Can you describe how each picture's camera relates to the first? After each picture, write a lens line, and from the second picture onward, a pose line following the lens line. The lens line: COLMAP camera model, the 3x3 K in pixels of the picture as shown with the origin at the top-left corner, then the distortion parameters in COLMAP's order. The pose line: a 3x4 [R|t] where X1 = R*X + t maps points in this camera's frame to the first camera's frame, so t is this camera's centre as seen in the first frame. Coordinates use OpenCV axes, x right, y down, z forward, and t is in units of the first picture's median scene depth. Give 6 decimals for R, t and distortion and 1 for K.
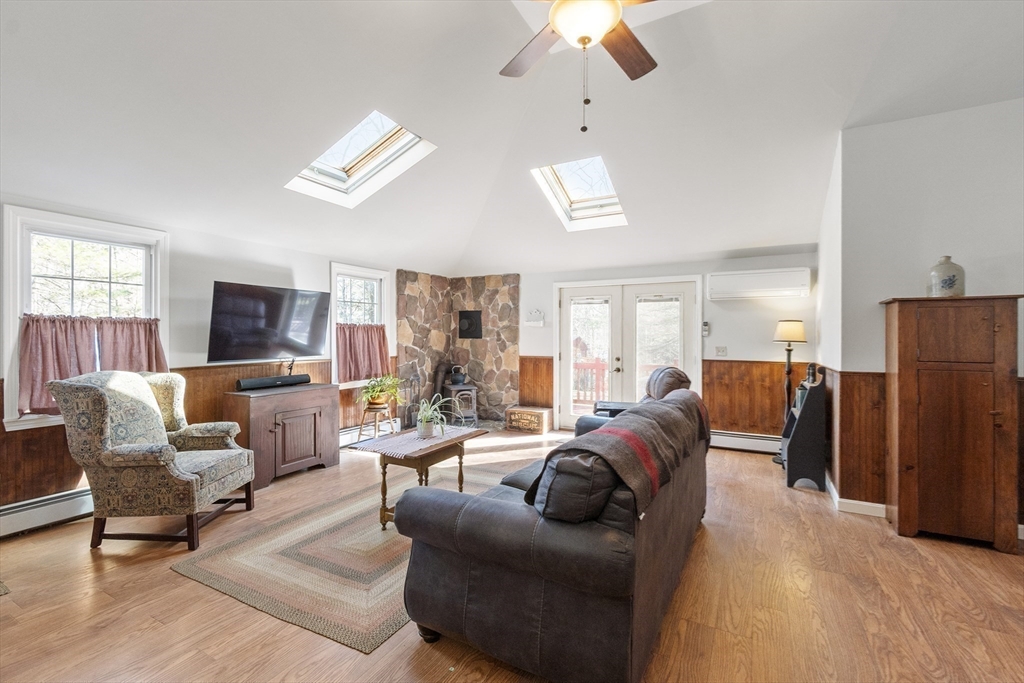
lens RADIAL K [[442.2, 0, 513.3], [0, 442.2, 339.8], [0, 0, 1]] dist [0.000151, 0.000028]
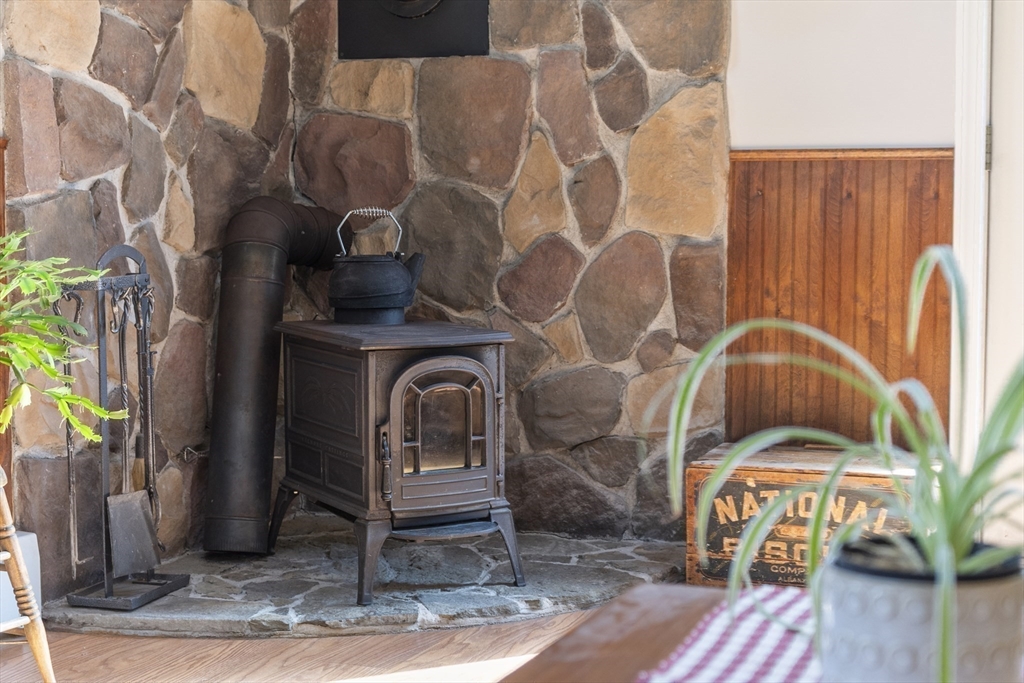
lens RADIAL K [[1753.9, 0, 512.2], [0, 1753.9, 341.9], [0, 0, 1]] dist [-0.026894, 0.000000]
pose [[0.994008, -0.010981, 0.108755, -0.139787], [0.001924, 0.996545, 0.083038, 0.052570], [-0.109291, -0.082331, 0.990594, 0.335504]]
